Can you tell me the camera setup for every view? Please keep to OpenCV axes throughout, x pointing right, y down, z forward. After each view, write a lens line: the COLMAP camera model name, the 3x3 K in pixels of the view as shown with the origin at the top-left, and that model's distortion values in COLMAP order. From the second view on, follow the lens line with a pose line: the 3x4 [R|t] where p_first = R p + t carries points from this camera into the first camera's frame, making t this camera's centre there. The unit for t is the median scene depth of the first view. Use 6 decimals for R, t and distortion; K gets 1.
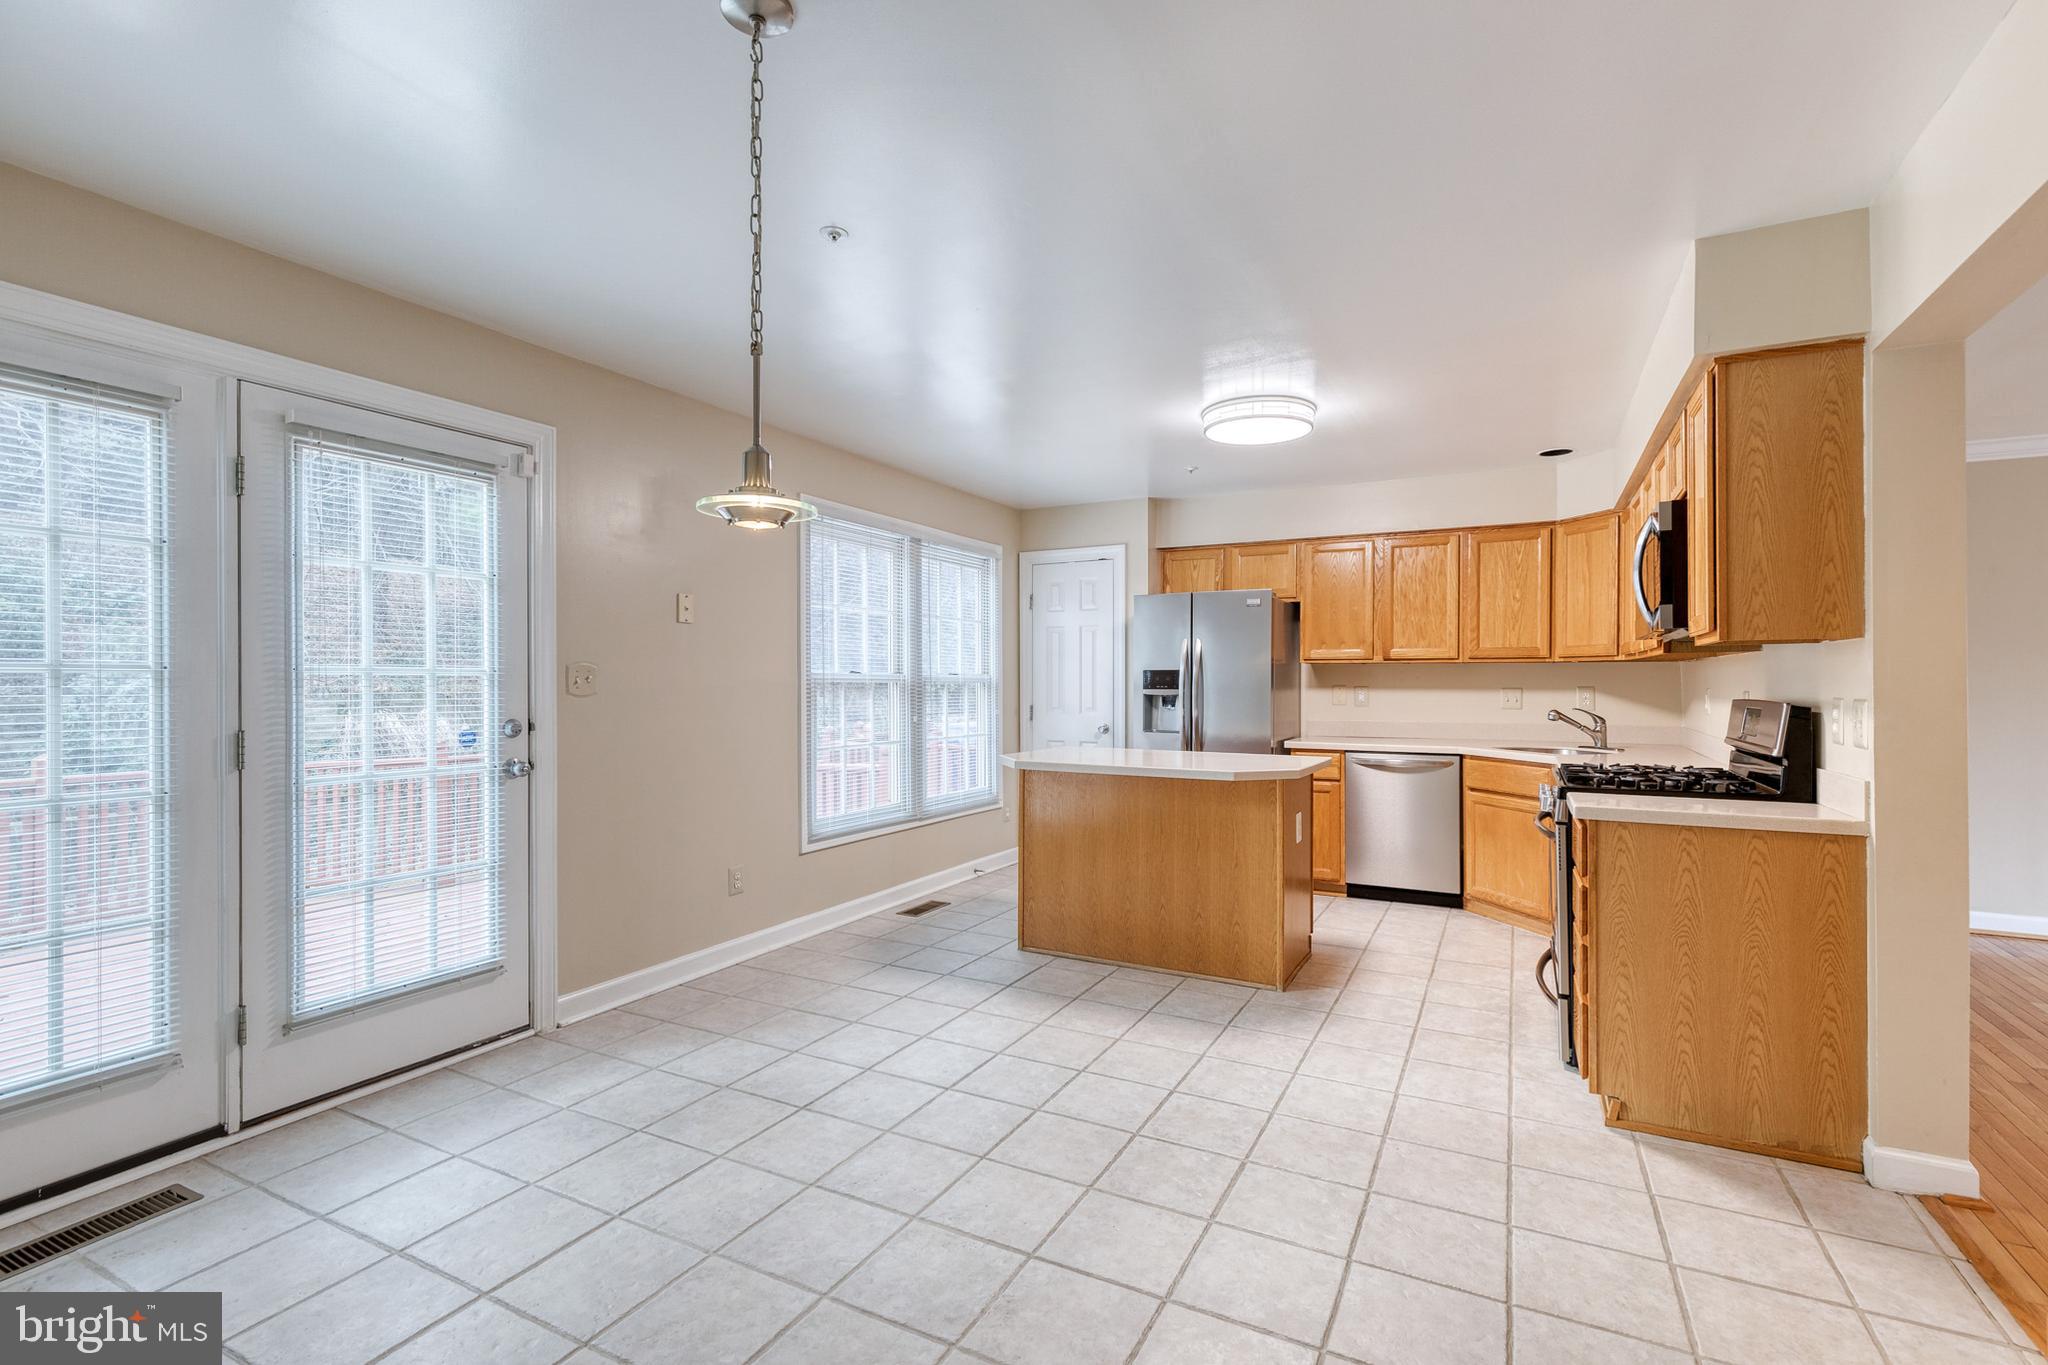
lens RADIAL K [[916.9, 0, 1045.6], [0, 916.9, 680.9], [0, 0, 1]] dist [0.009482, -0.000137]
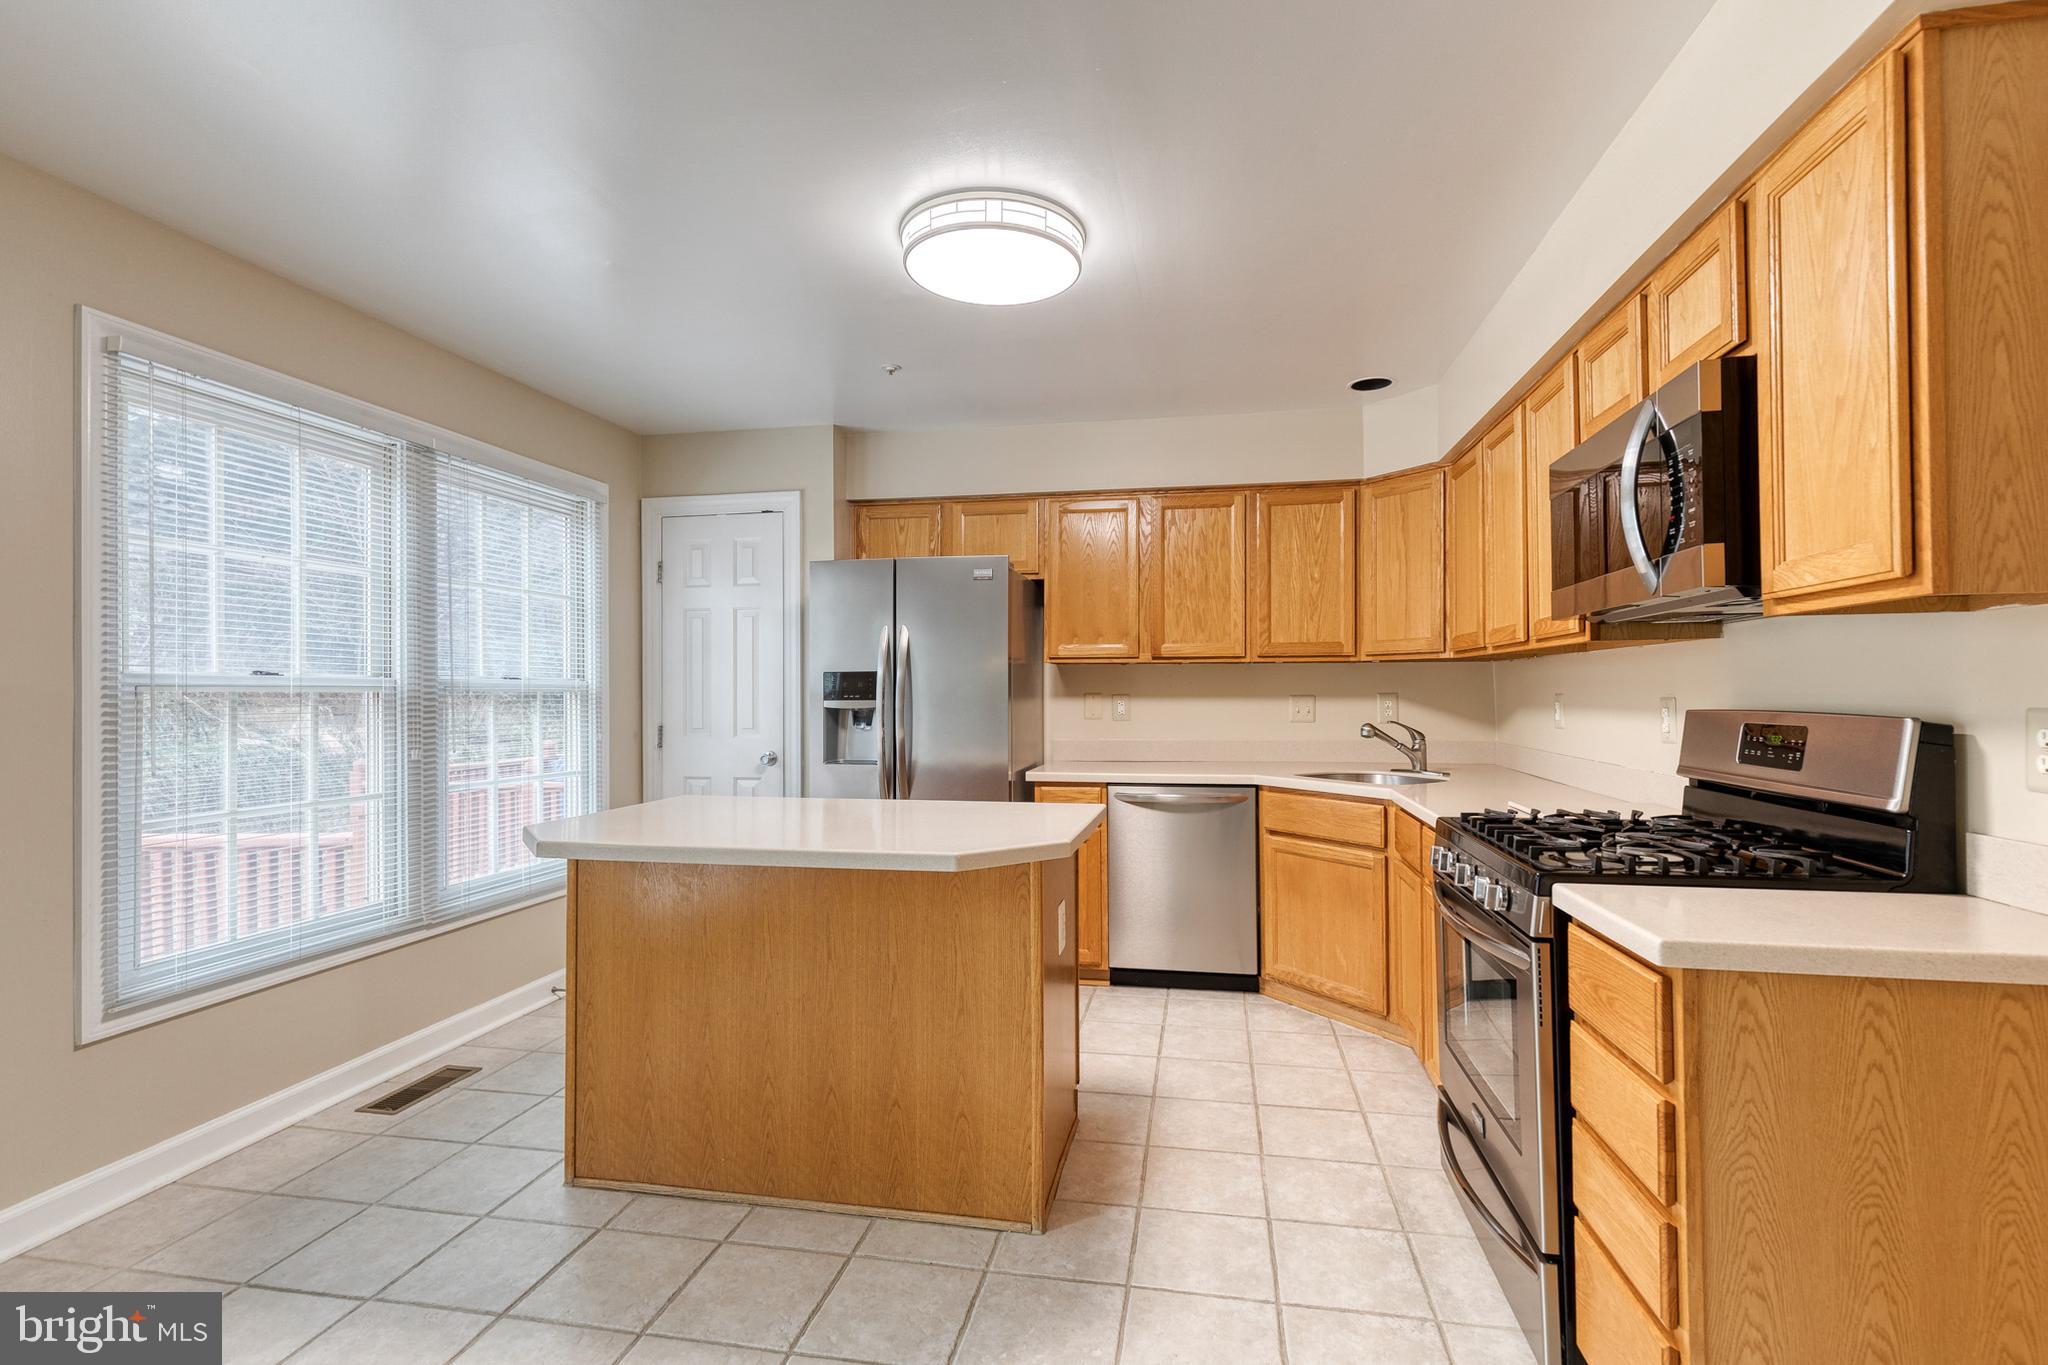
lens RADIAL K [[935.2, 0, 1040.0], [0, 935.2, 682.9], [0, 0, 1]] dist [0.008118, -0.000202]
pose [[0.957386, -0.001946, 0.288804, 0.074224], [0.004383, 0.999960, -0.007792, 0.002814], [-0.288778, 0.008726, 0.957356, 0.363649]]
